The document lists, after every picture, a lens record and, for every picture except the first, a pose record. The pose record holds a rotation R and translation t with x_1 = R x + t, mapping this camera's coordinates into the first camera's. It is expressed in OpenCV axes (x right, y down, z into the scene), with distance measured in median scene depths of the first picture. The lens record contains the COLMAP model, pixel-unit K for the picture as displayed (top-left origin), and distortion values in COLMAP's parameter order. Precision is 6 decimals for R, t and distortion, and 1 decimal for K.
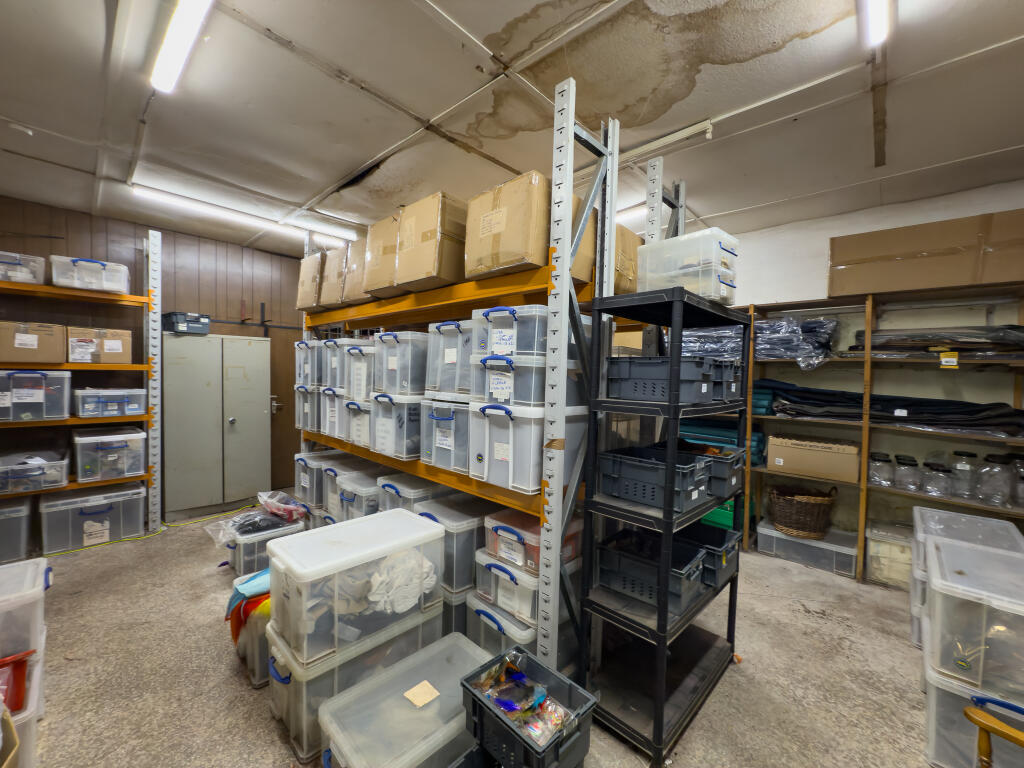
lens RADIAL K [[415.4, 0, 506.8], [0, 415.4, 386.3], [0, 0, 1]] dist [0.000832, -0.000471]
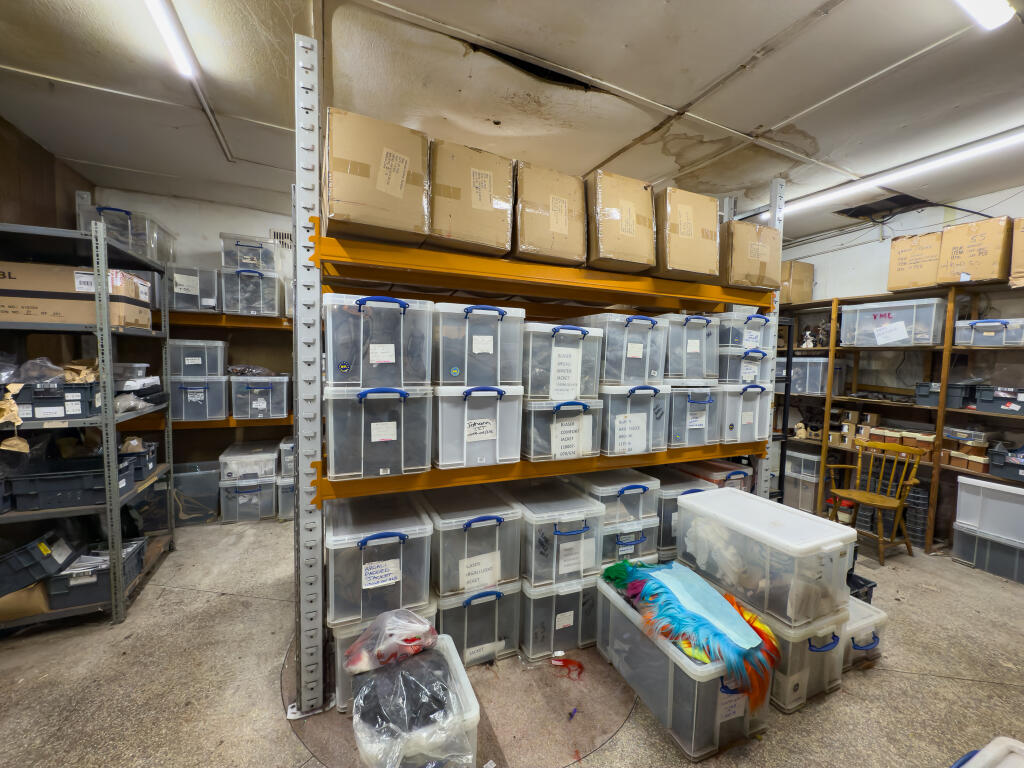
lens RADIAL K [[415.4, 0, 511.8], [0, 415.4, 383.3], [0, 0, 1]] dist [0.000832, -0.000471]
pose [[0.372531, -0.075674, 0.924929, -1.358270], [0.012902, 0.996996, 0.076374, -0.065371], [-0.927930, -0.016518, 0.372388, 1.029673]]
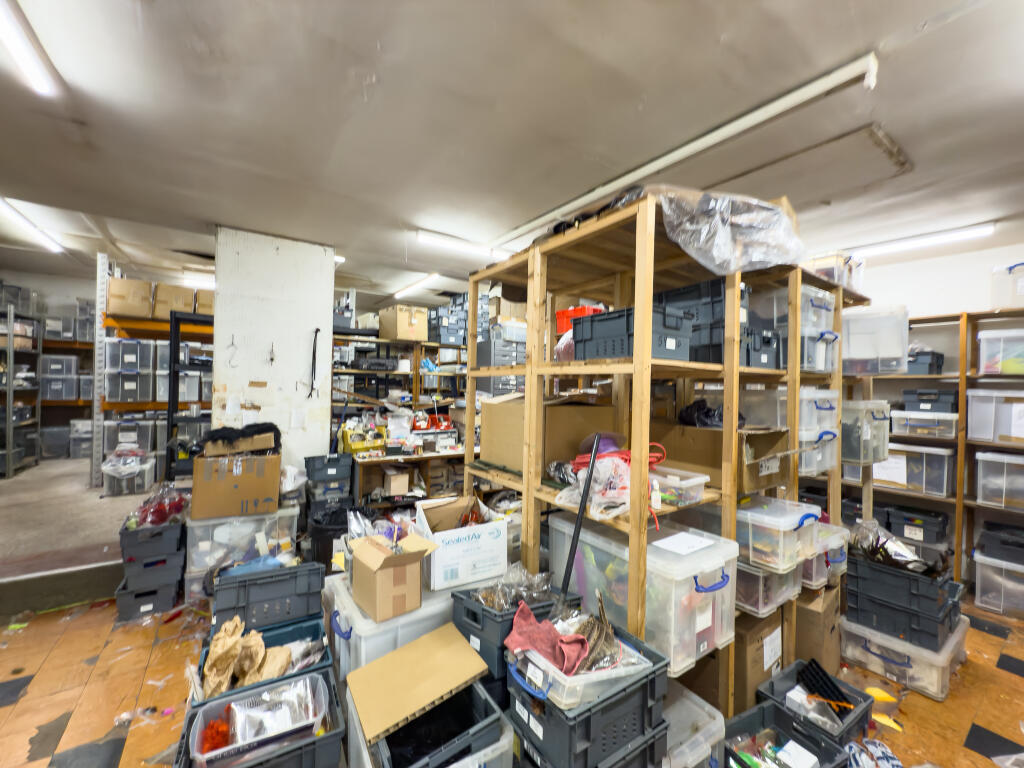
lens RADIAL K [[415.4, 0, 510.0], [0, 415.4, 382.9], [0, 0, 1]] dist [0.000832, -0.000471]
pose [[0.213927, -0.019850, 0.976648, -2.460544], [0.012097, 0.999771, 0.017670, 0.051591], [-0.976775, 0.008034, 0.214118, -0.904136]]
